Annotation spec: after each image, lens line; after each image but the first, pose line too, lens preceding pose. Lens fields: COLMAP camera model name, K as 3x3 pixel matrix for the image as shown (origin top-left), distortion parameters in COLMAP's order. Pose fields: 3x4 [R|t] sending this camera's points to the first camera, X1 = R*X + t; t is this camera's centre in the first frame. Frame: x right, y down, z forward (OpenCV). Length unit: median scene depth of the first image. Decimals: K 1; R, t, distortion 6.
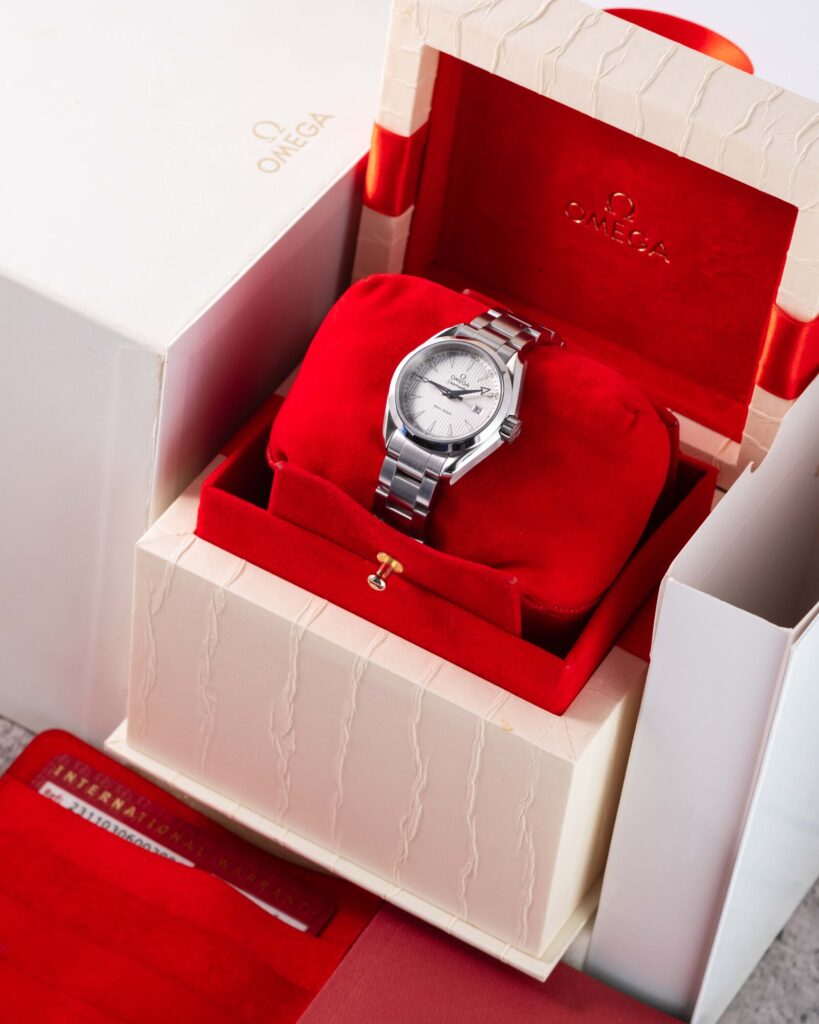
lens RADIAL K [[4210.1, 0, 409.5], [0, 4210.1, 512.0], [0, 0, 1]] dist [0.054533, 6.678803]
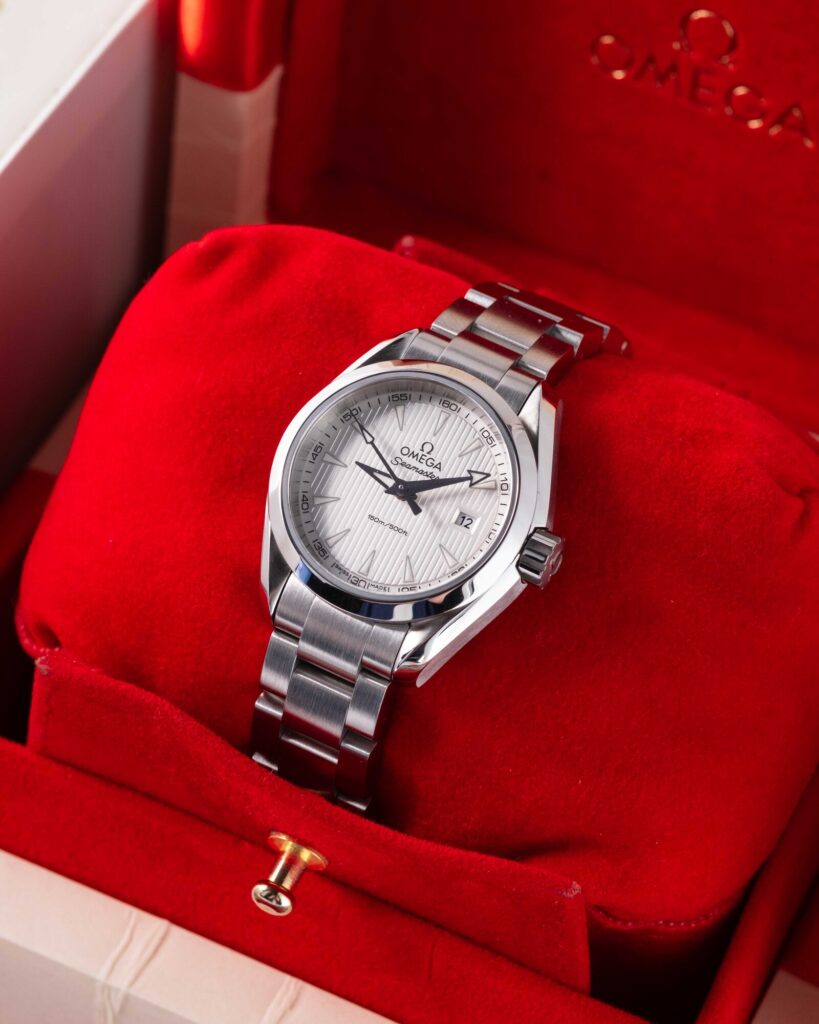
lens RADIAL K [[4210.1, 0, 409.5], [0, 4210.1, 512.0], [0, 0, 1]] dist [0.054533, 6.678803]
pose [[0.996510, -0.075687, 0.035196, -0.005805], [0.073581, 0.995618, 0.057711, -0.051509], [-0.039410, -0.054920, 0.997713, 0.540178]]
